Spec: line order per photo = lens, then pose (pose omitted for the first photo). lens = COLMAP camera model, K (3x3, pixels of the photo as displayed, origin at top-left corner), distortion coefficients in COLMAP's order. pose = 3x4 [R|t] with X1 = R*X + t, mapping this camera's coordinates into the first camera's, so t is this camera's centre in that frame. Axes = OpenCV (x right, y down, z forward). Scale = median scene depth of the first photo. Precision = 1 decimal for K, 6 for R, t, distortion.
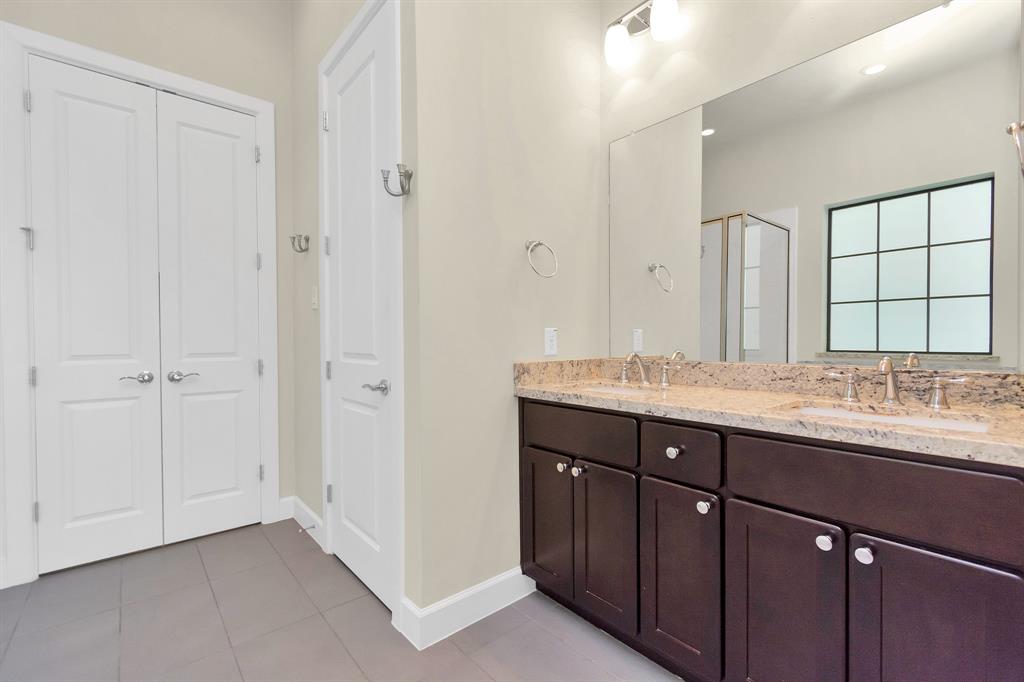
lens RADIAL K [[450.2, 0, 526.7], [0, 450.2, 344.7], [0, 0, 1]] dist [0.001870, -0.001169]
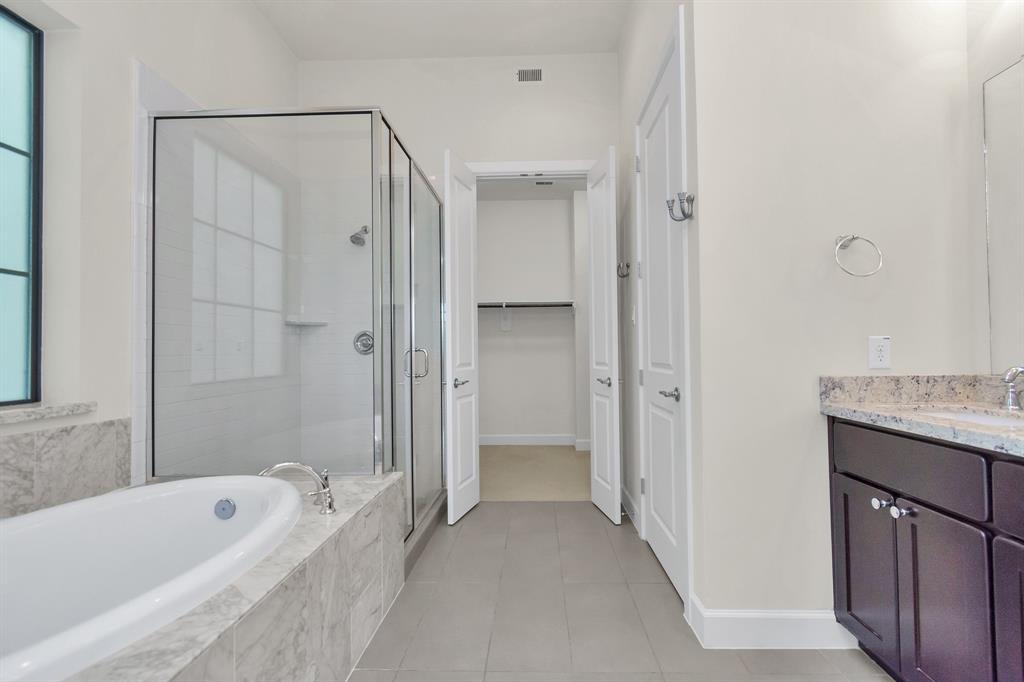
lens RADIAL K [[450.2, 0, 526.7], [0, 450.2, 344.7], [0, 0, 1]] dist [0.001870, -0.001169]
pose [[0.730922, -0.014833, -0.682300, 0.155871], [-0.001917, 0.999715, -0.023787, 0.000160], [0.682458, 0.018694, 0.730685, -0.047795]]
